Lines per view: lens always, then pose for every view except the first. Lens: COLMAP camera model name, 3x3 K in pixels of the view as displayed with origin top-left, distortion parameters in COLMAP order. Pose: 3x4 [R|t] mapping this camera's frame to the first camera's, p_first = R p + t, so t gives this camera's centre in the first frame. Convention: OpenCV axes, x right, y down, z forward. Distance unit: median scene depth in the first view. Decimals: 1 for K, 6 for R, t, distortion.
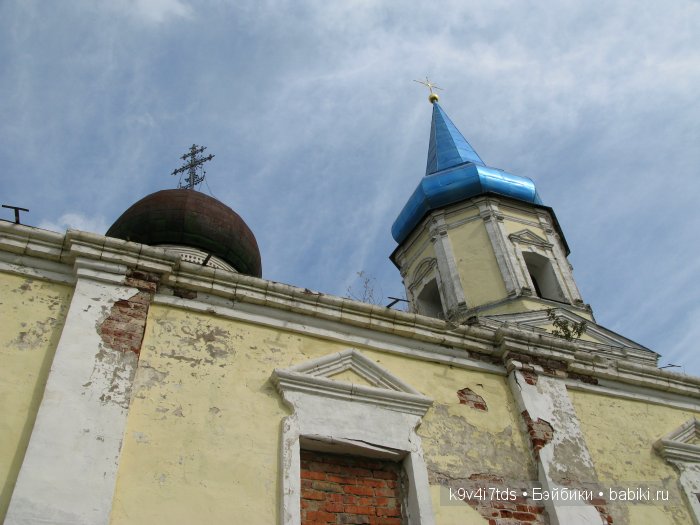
lens RADIAL K [[703.7, 0, 347.2], [0, 703.7, 266.7], [0, 0, 1]] dist [-0.210358, 0.252480]
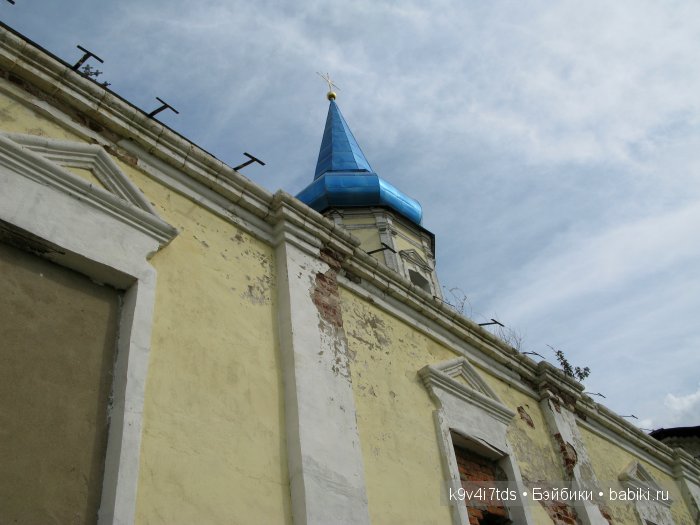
lens RADIAL K [[703.7, 0, 347.2], [0, 703.7, 266.7], [0, 0, 1]] dist [-0.210358, 0.252480]
pose [[0.916727, 0.252062, 0.309961, -0.604161], [-0.261863, 0.965050, -0.010311, 0.038163], [-0.301727, -0.071714, 0.950693, -0.020505]]
